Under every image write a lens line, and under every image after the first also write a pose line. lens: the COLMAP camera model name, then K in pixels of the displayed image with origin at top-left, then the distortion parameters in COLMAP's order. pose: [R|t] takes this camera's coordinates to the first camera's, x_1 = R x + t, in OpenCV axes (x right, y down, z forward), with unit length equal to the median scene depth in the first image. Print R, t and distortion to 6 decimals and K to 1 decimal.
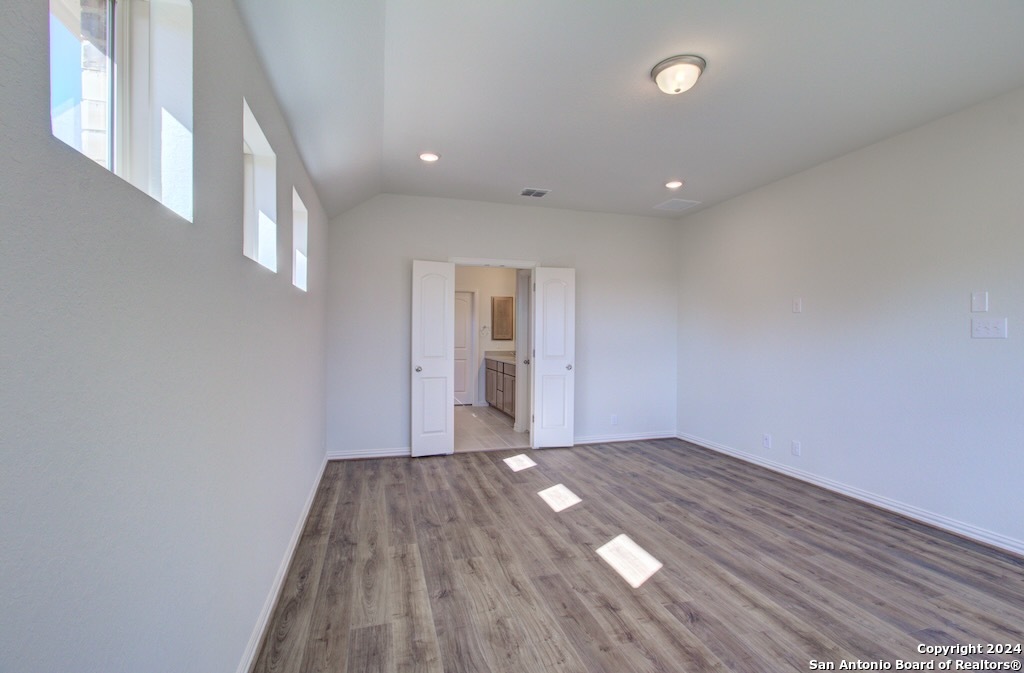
lens RADIAL K [[457.0, 0, 512.0], [0, 457.0, 336.5], [0, 0, 1]] dist [0.001839, 0.000030]
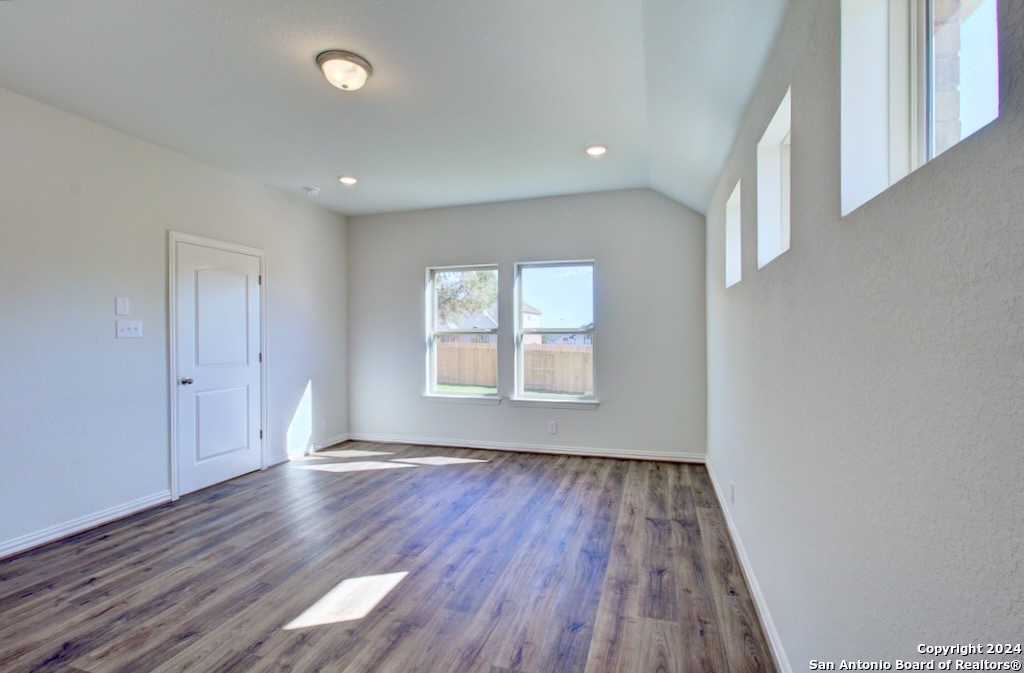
lens RADIAL K [[466.9, 0, 519.9], [0, 466.9, 336.1], [0, 0, 1]] dist [-0.003187, 0.000333]
pose [[-0.838348, -0.000292, 0.545136, -0.474243], [0.006300, 0.999928, 0.010224, -0.005451], [-0.545099, 0.012005, -0.838286, 1.563445]]
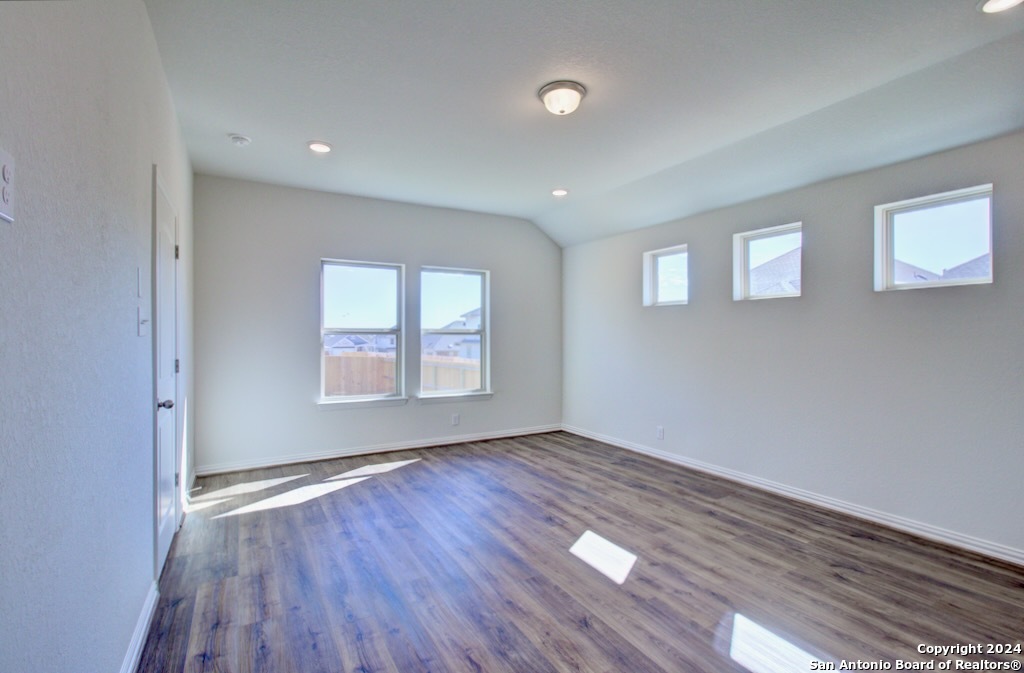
lens RADIAL K [[455.8, 0, 508.9], [0, 455.8, 348.2], [0, 0, 1]] dist [-0.003571, 0.000164]
pose [[-0.971999, 0.001929, -0.234976, 0.705599], [-0.005929, 0.999447, 0.032732, -0.002420], [0.234910, 0.033209, -0.971450, 1.933668]]
